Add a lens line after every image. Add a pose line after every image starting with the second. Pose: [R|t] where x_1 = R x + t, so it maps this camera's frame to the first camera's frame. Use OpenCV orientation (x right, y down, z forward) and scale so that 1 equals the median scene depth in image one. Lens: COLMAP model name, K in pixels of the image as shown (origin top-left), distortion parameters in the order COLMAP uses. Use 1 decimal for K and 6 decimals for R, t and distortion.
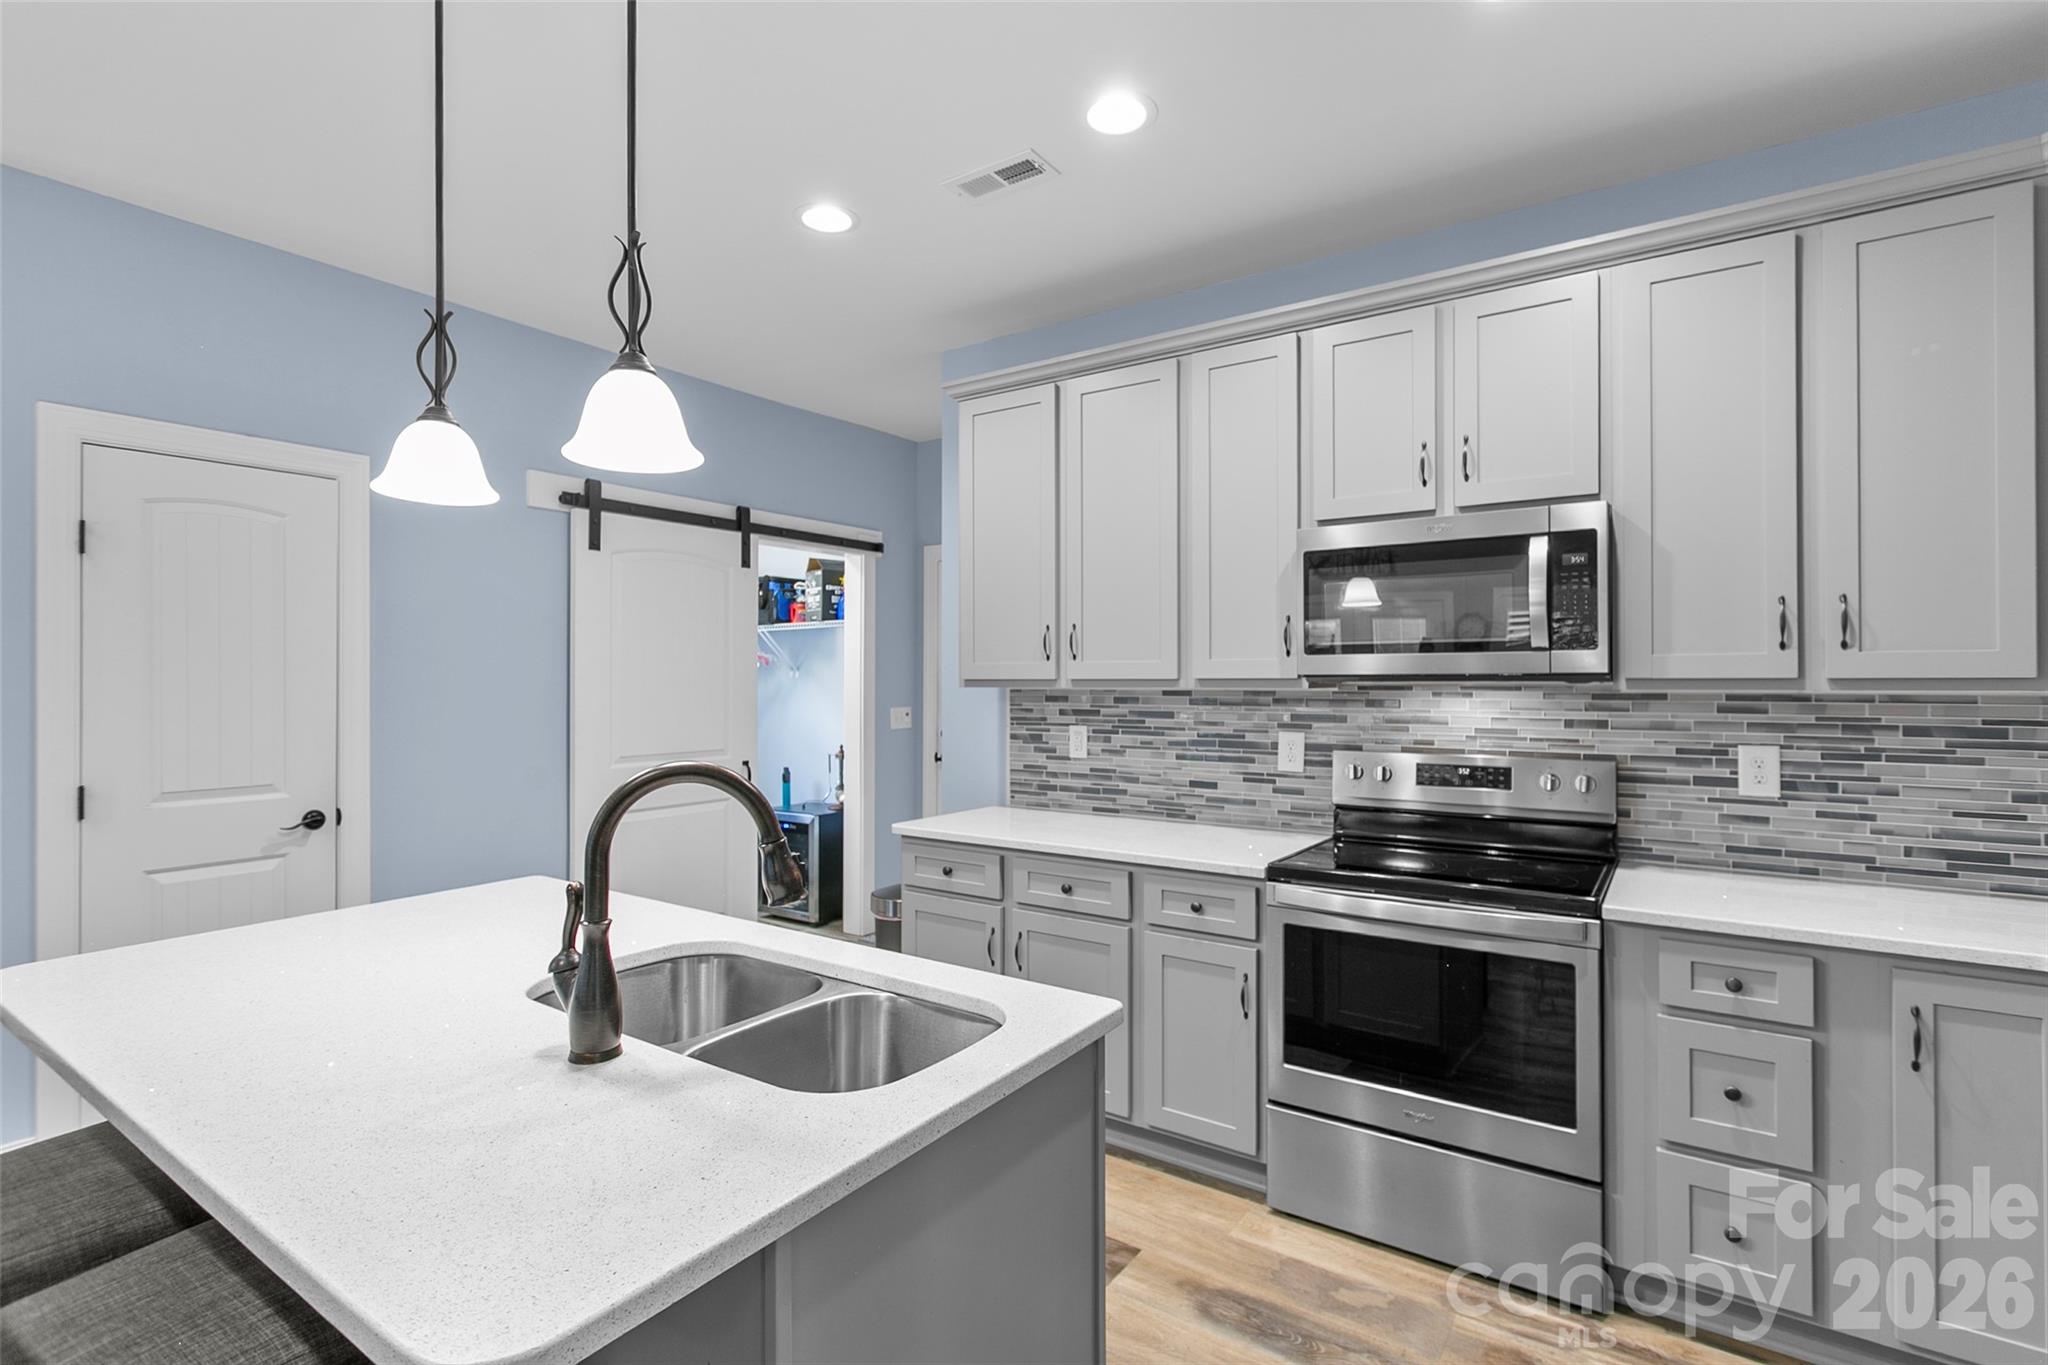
lens RADIAL K [[970.3, 0, 1028.0], [0, 970.3, 665.9], [0, 0, 1]] dist [0.002584, -0.000446]
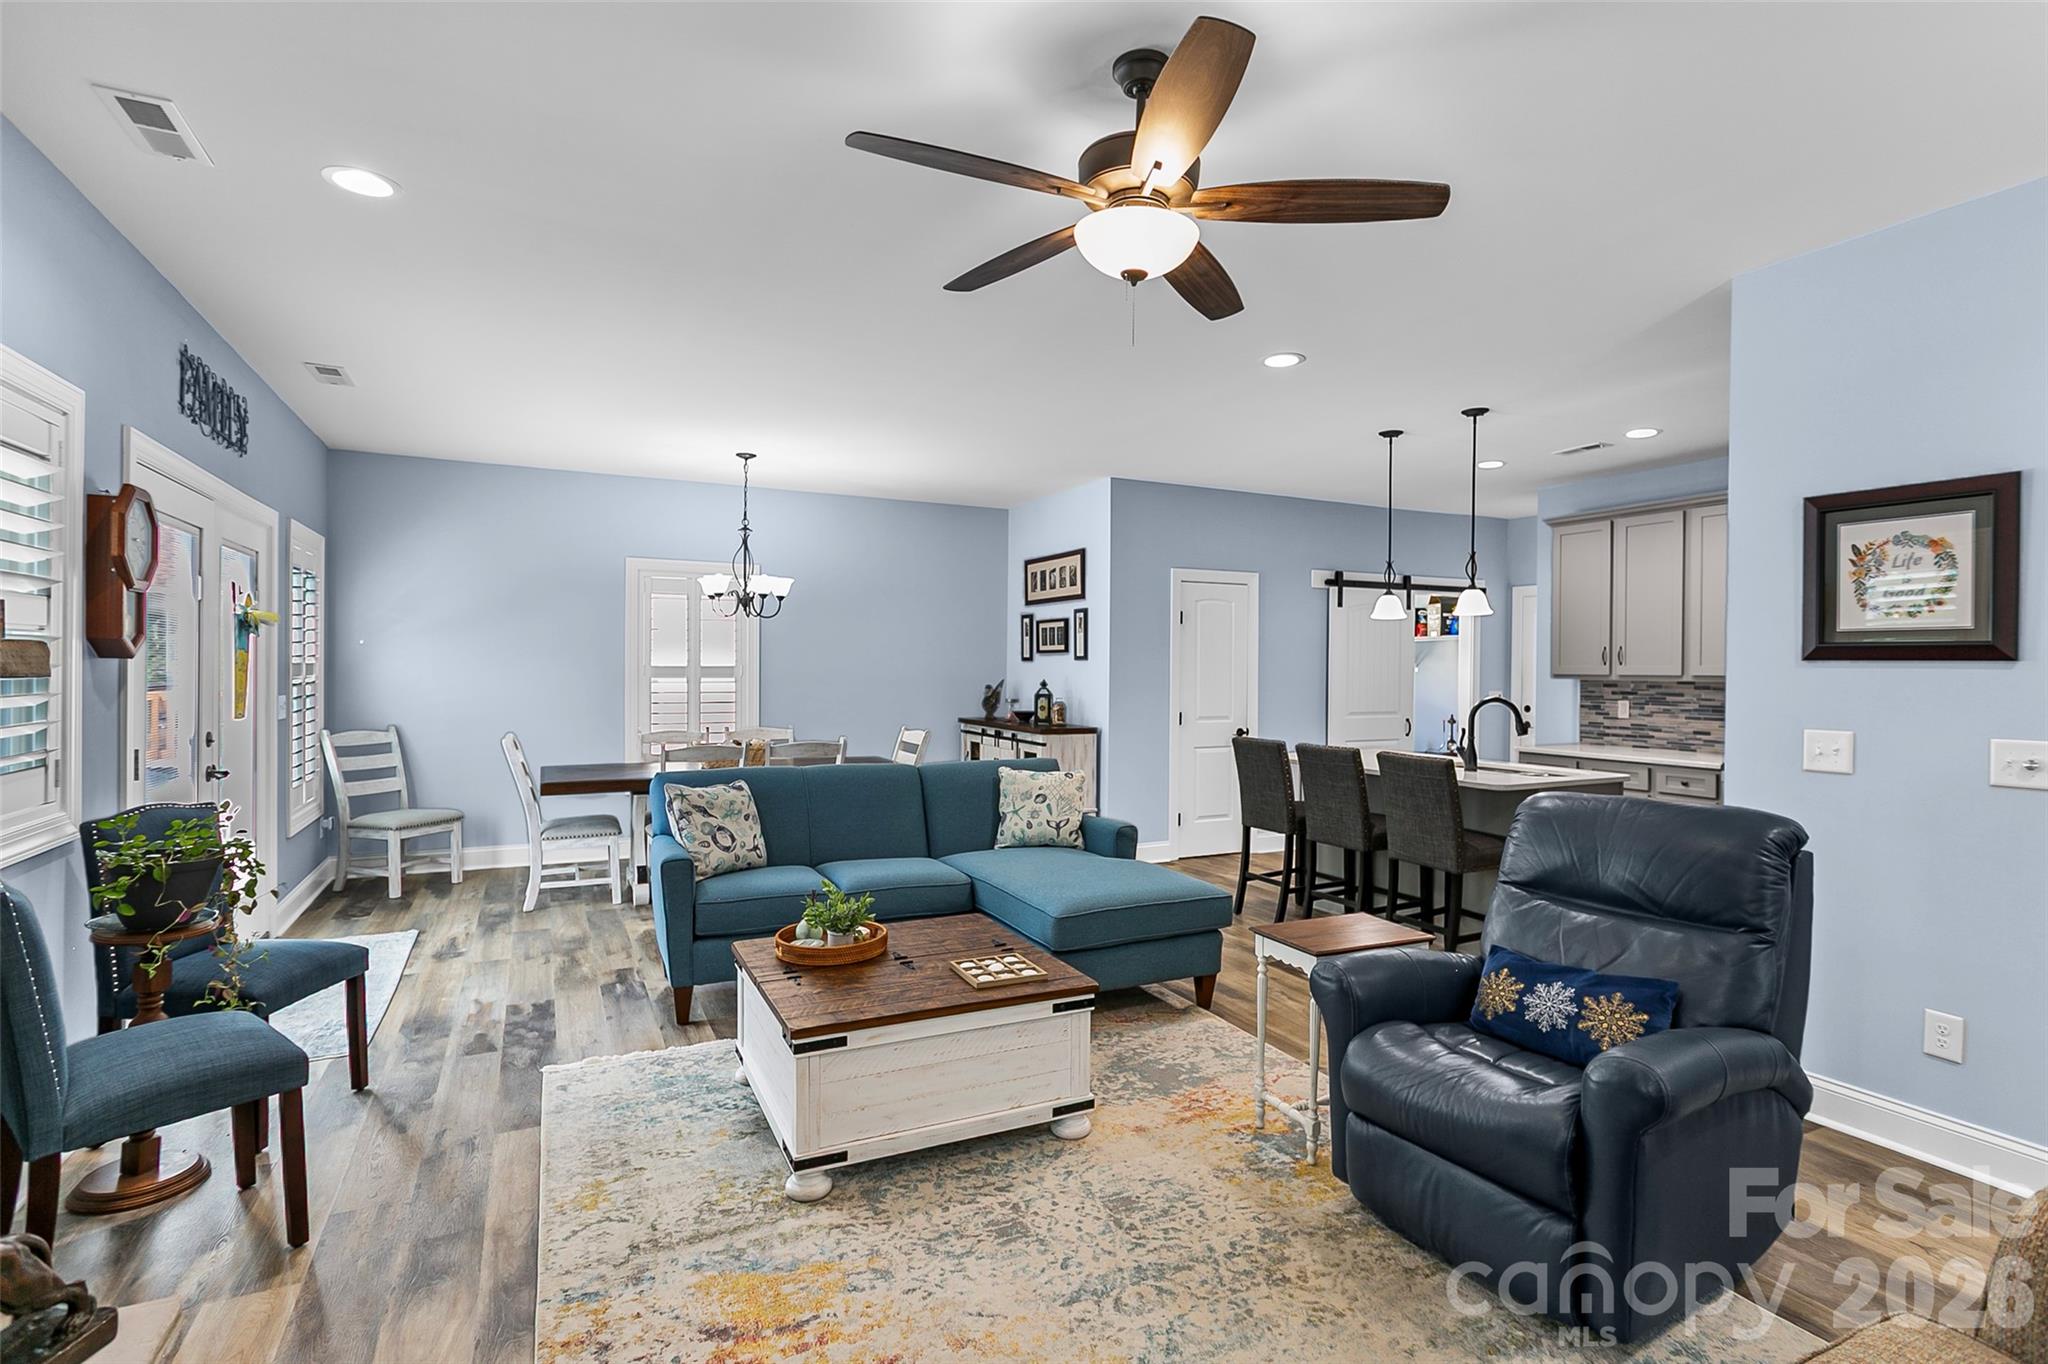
lens RADIAL K [[970.3, 0, 1055.2], [0, 970.3, 666.1], [0, 0, 1]] dist [0.002584, -0.000446]
pose [[0.881593, 0.005301, -0.471980, -0.032989], [-0.000020, 0.999937, 0.011193, -0.026563], [0.472010, -0.009859, 0.881538, -1.284410]]
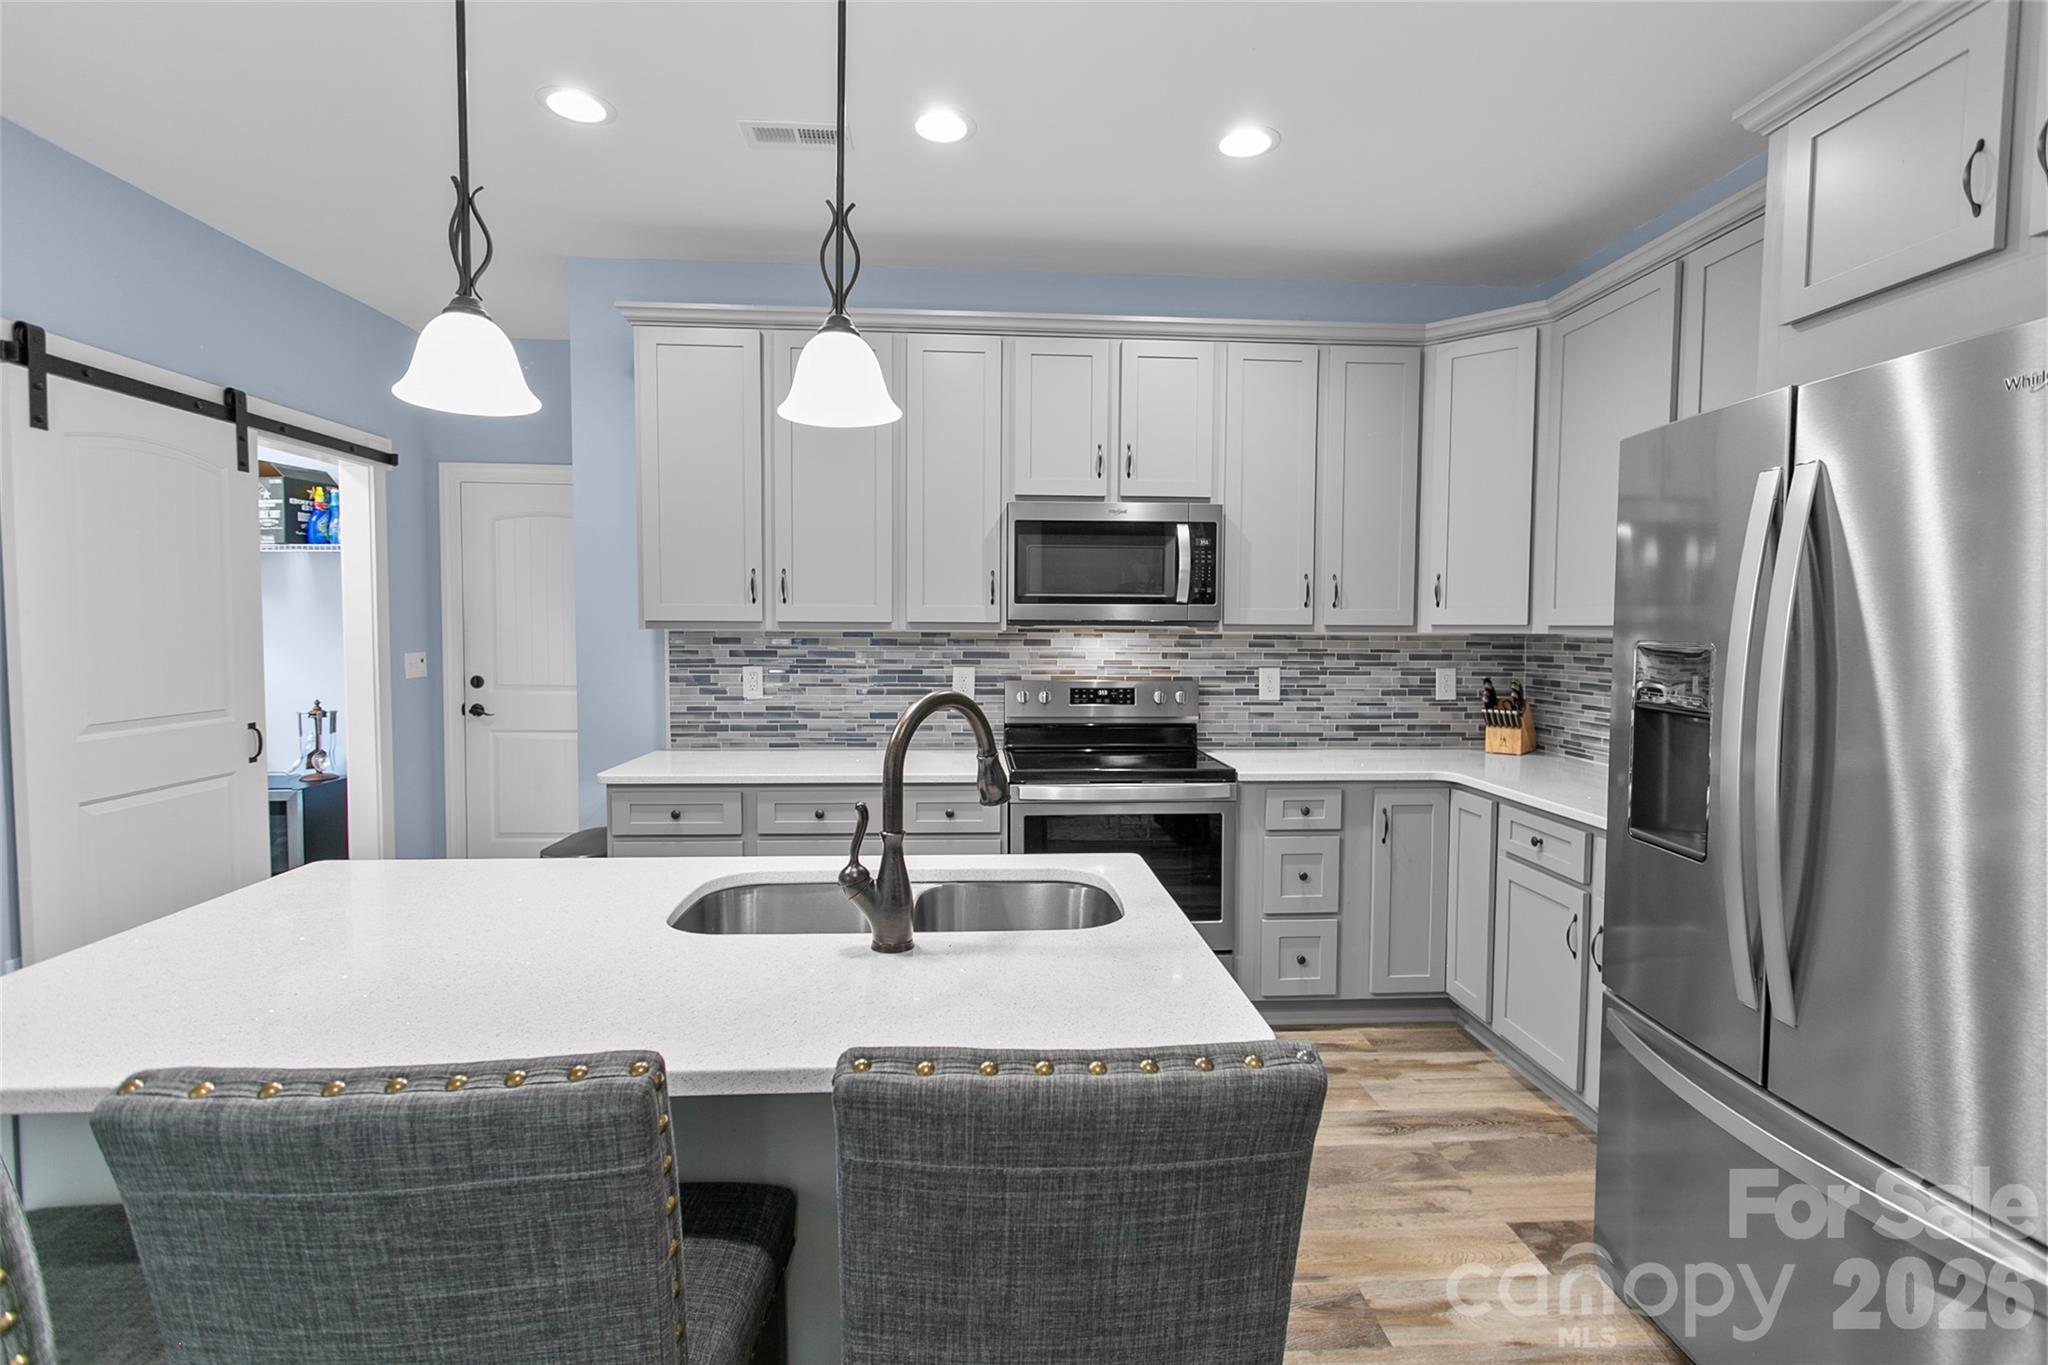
lens RADIAL K [[970.3, 0, 1038.6], [0, 970.3, 671.2], [0, 0, 1]] dist [0.002584, -0.000446]
pose [[0.784159, -0.023233, 0.620125, -0.408638], [-0.015985, 0.998211, 0.057613, 0.002818], [-0.620354, -0.055090, 0.782385, 0.004942]]
